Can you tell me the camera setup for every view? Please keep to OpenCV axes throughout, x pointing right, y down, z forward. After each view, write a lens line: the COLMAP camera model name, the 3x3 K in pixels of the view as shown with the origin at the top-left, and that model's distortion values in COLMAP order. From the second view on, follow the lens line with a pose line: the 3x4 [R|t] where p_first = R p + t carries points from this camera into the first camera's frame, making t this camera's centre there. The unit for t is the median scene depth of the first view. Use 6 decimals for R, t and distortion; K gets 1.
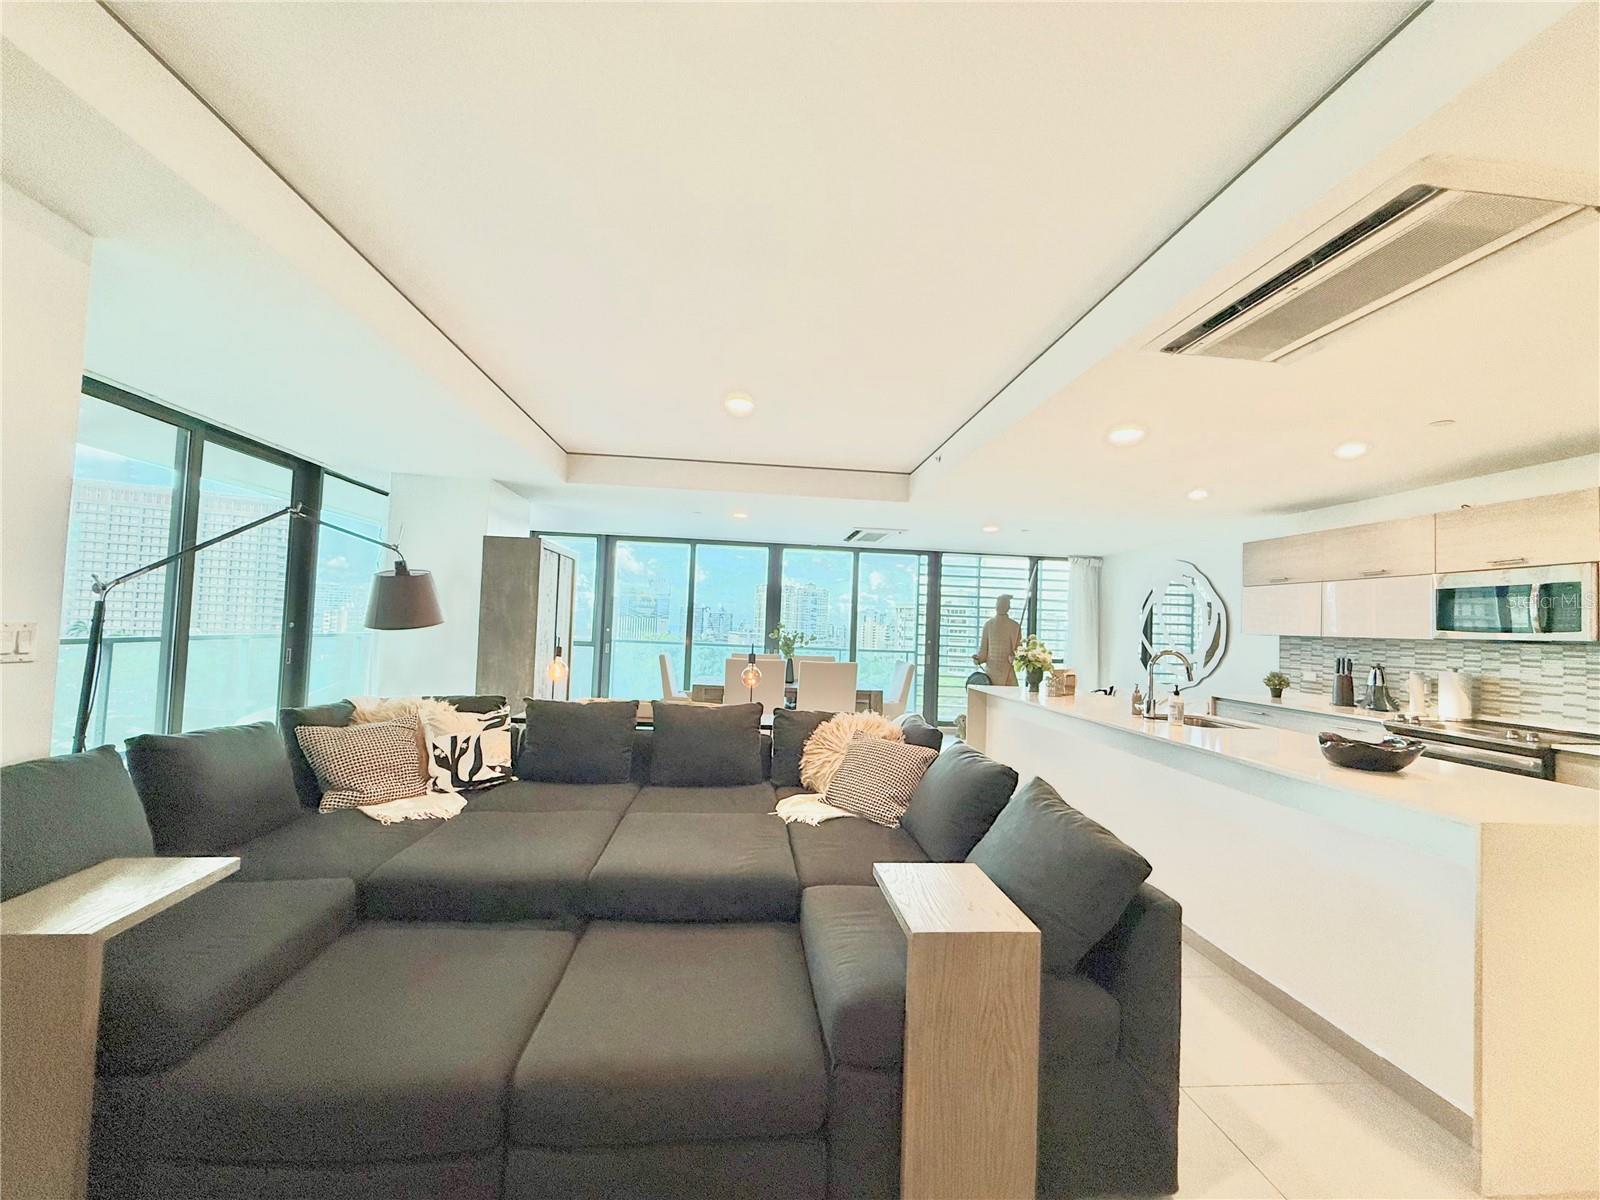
lens RADIAL K [[639.8, 0, 796.7], [0, 639.8, 601.8], [0, 0, 1]] dist [0.001439, -0.000148]
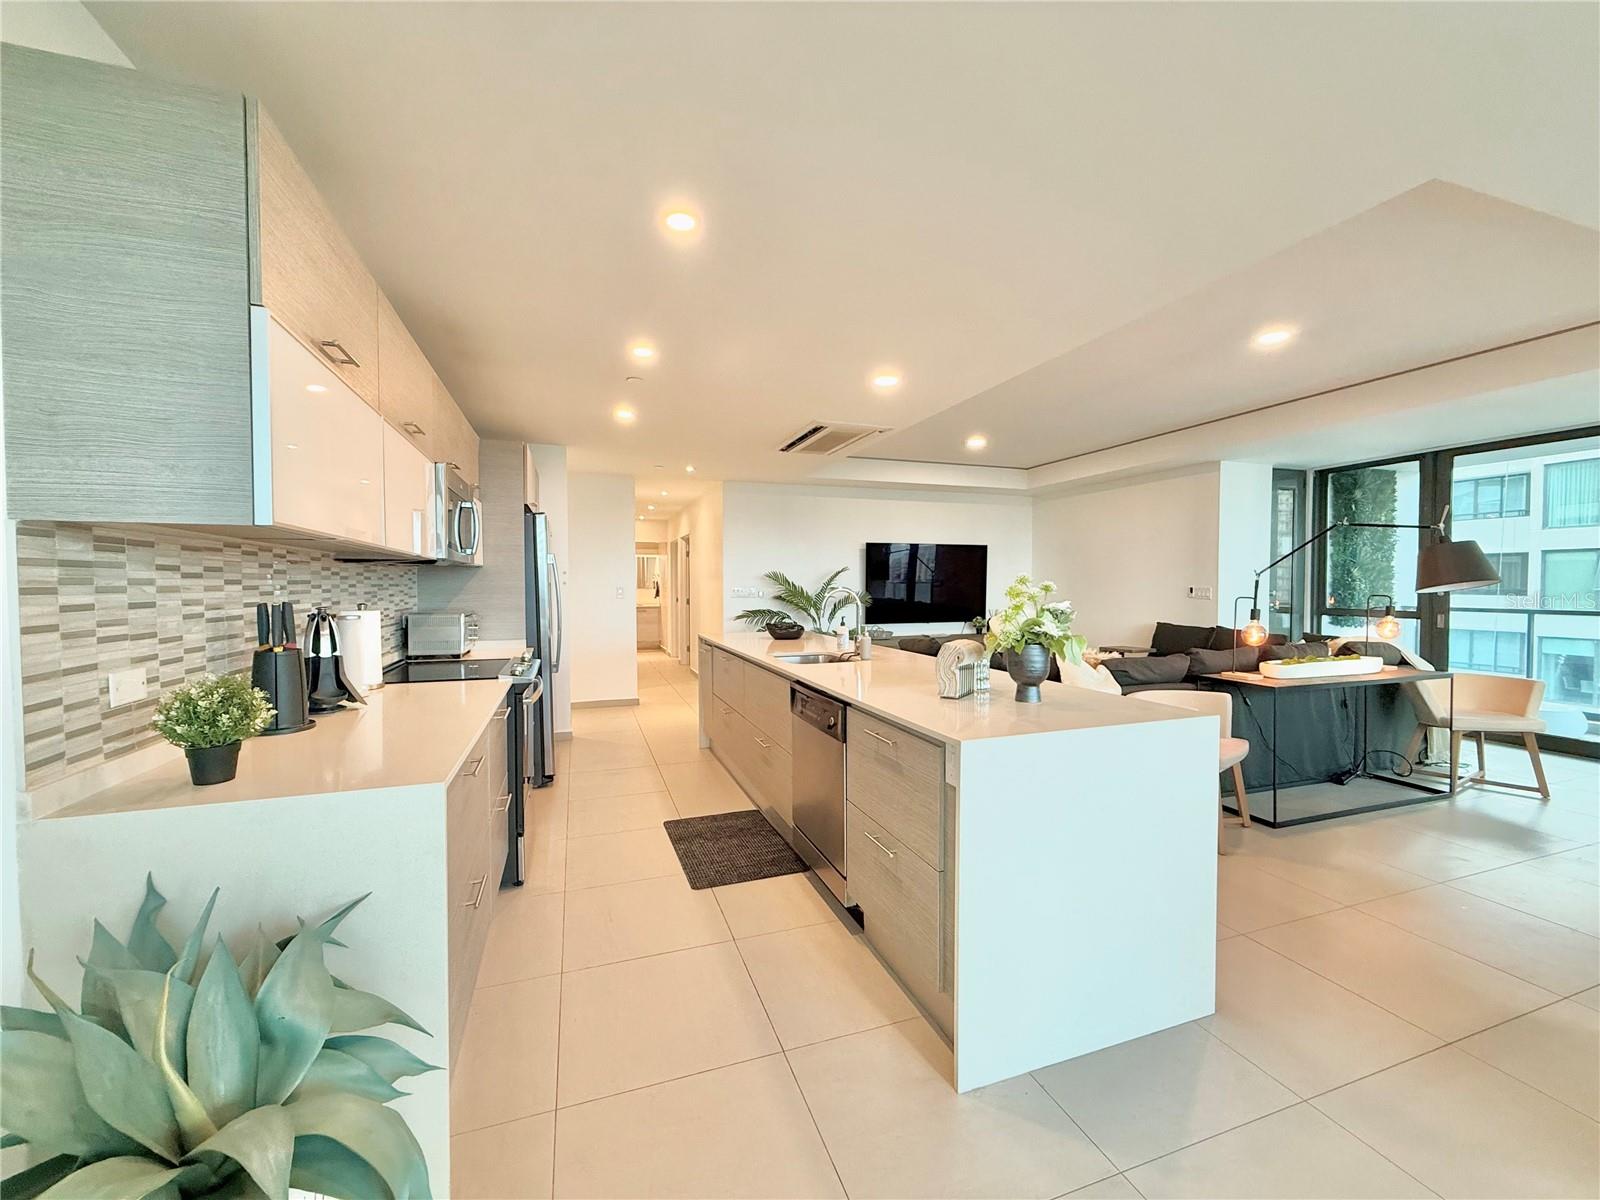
lens RADIAL K [[635.6, 0, 796.5], [0, 635.6, 600.7], [0, 0, 1]] dist [-0.000062, -0.000413]
pose [[-0.969527, -0.029343, -0.243220, 0.705433], [-0.025141, 0.999477, -0.020363, 0.093609], [0.243690, -0.013628, -0.969757, 1.540789]]
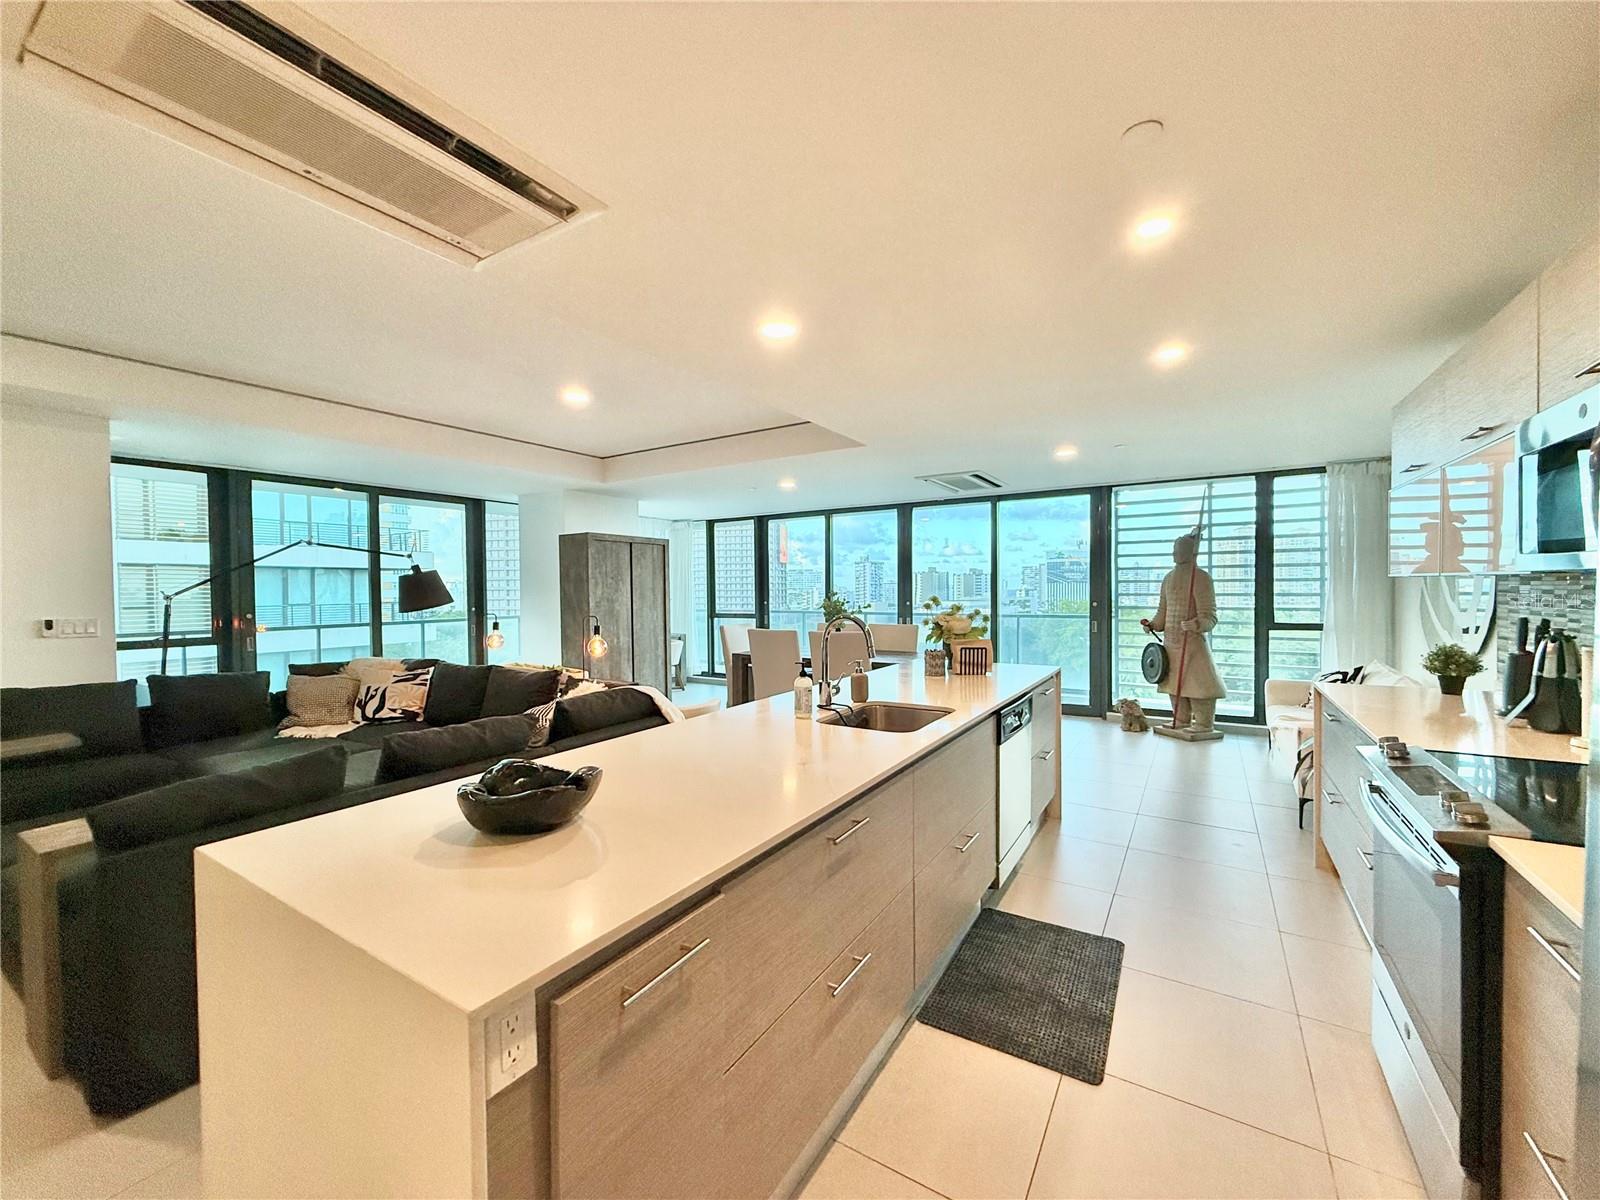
lens RADIAL K [[639.8, 0, 796.7], [0, 639.8, 601.8], [0, 0, 1]] dist [0.001439, -0.000148]
pose [[0.791468, -0.034903, -0.610213, 0.770528], [0.064419, 0.997571, 0.026495, 0.030377], [0.607806, -0.060279, 0.791794, 0.312936]]
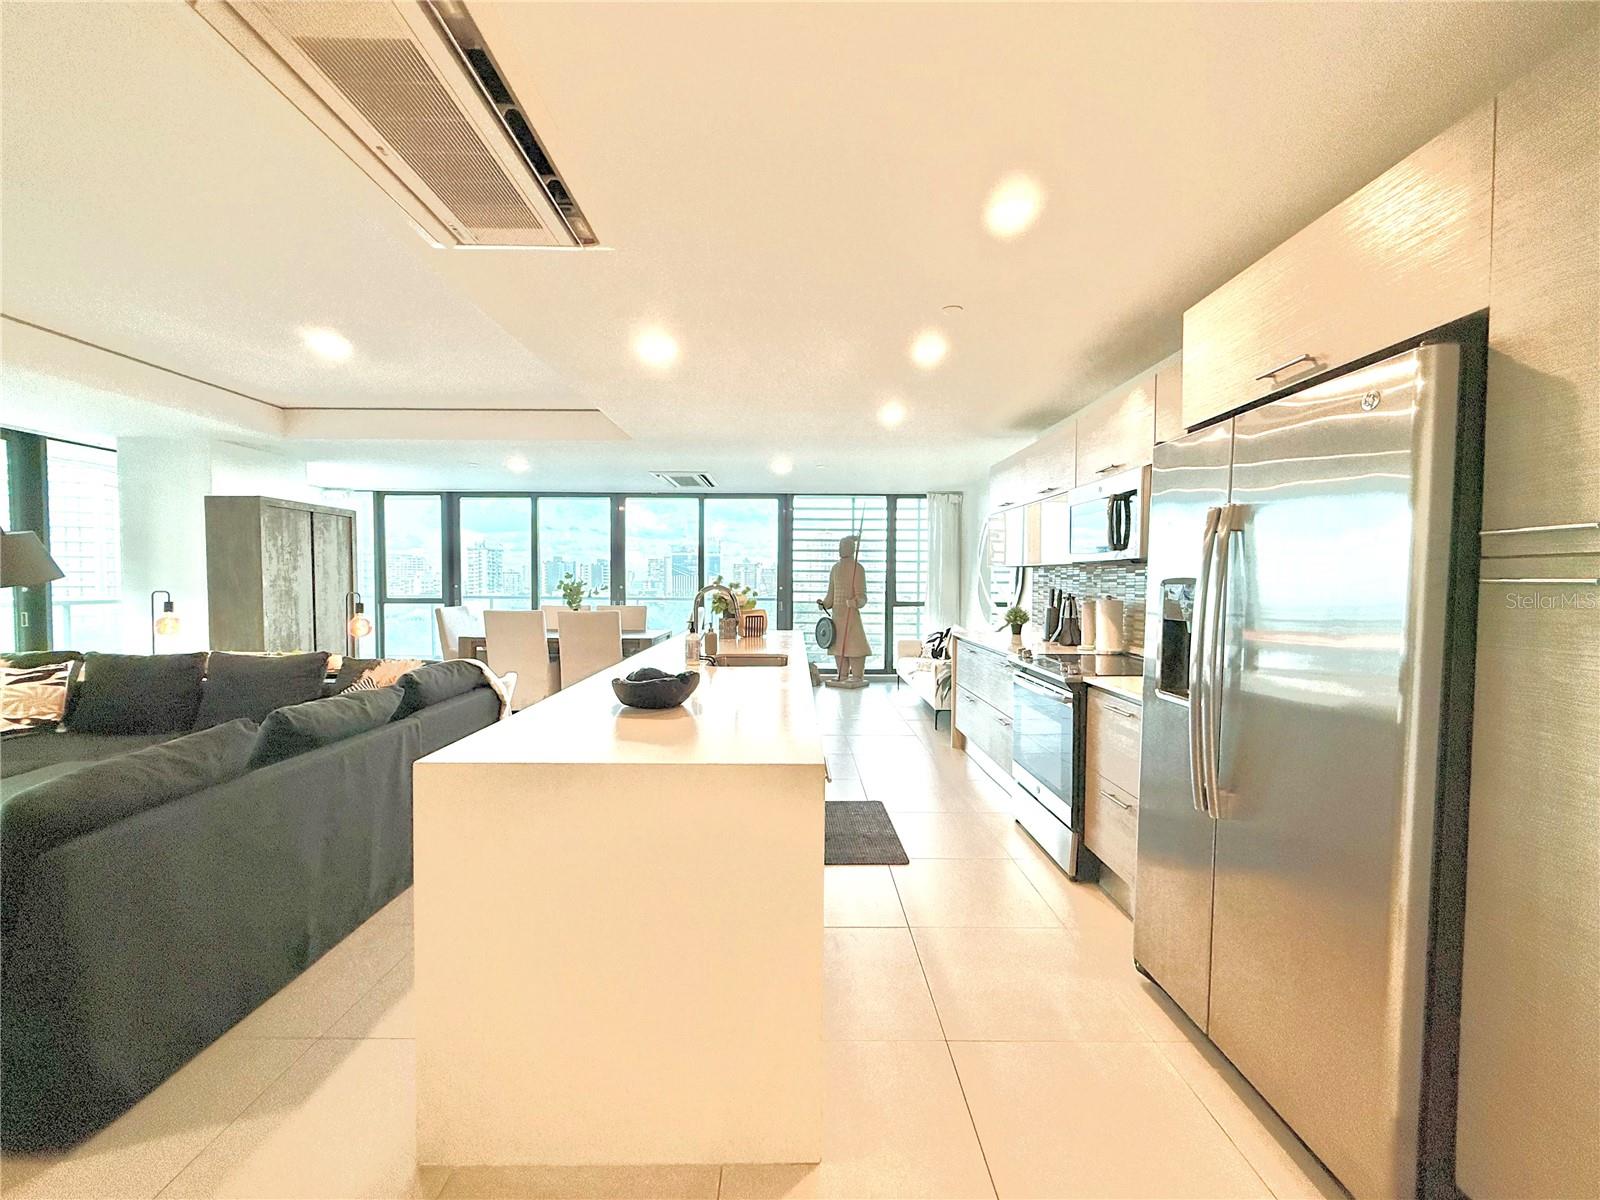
lens RADIAL K [[639.8, 0, 796.7], [0, 639.8, 601.8], [0, 0, 1]] dist [0.001439, -0.000148]
pose [[0.995612, -0.030432, -0.088486, 0.615286], [0.036688, 0.996875, 0.069955, 0.031346], [0.086080, -0.072894, 0.993618, 0.071724]]
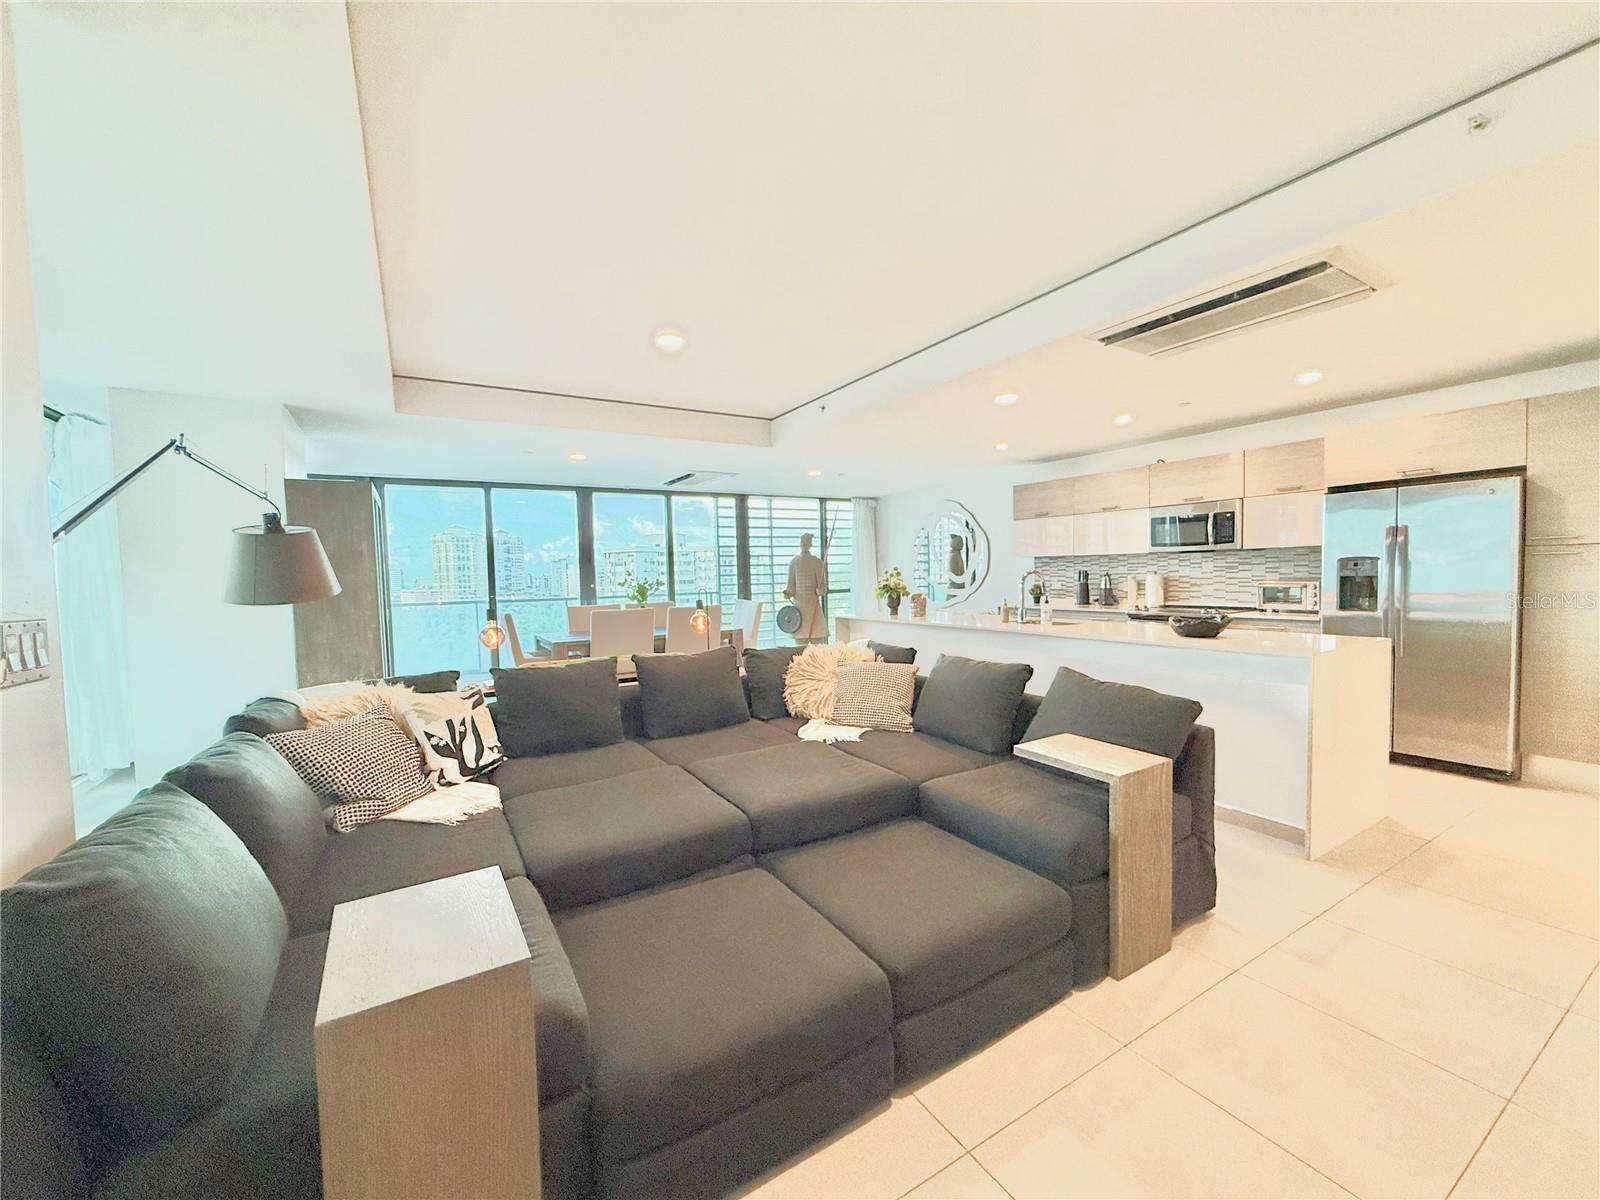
lens RADIAL K [[639.8, 0, 796.7], [0, 639.8, 601.8], [0, 0, 1]] dist [0.001439, -0.000148]
pose [[0.897262, -0.080904, 0.434021, -0.329247], [0.041894, 0.994233, 0.098723, -0.007248], [-0.439505, -0.070398, 0.895477, 0.032041]]
